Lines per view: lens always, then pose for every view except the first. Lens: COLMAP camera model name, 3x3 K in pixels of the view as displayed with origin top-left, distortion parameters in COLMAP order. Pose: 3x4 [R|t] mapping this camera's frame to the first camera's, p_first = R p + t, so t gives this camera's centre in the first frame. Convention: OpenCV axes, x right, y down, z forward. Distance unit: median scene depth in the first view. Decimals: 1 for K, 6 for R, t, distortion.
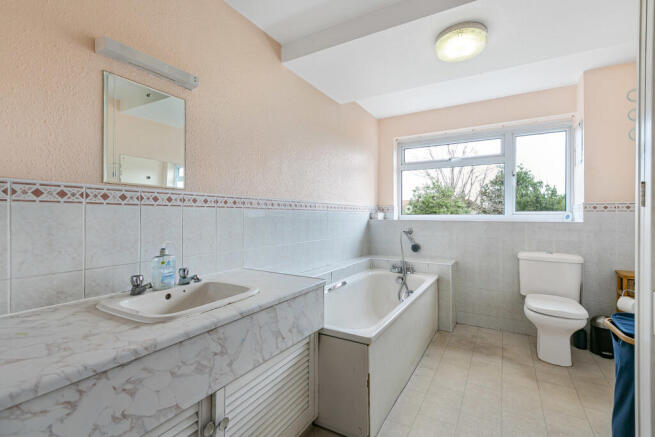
lens RADIAL K [[288.2, 0, 324.9], [0, 288.2, 215.0], [0, 0, 1]] dist [0.002083, 0.000223]
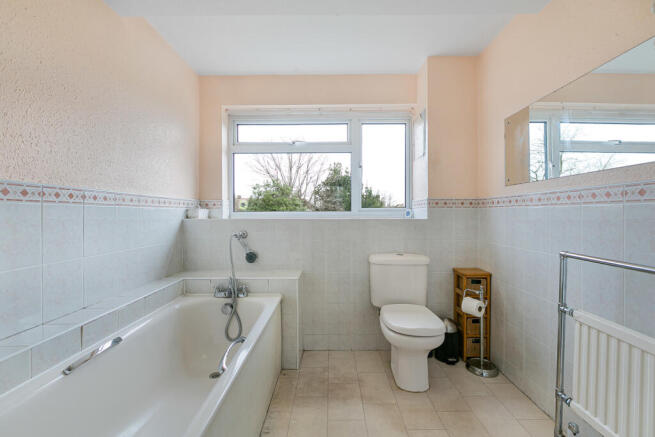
lens RADIAL K [[288.2, 0, 324.9], [0, 288.2, 215.0], [0, 0, 1]] dist [0.002083, 0.000223]
pose [[0.858808, -0.006110, 0.512261, 0.107854], [0.002810, 0.999970, 0.007216, 0.002947], [-0.512290, -0.004758, 0.858800, 0.297593]]
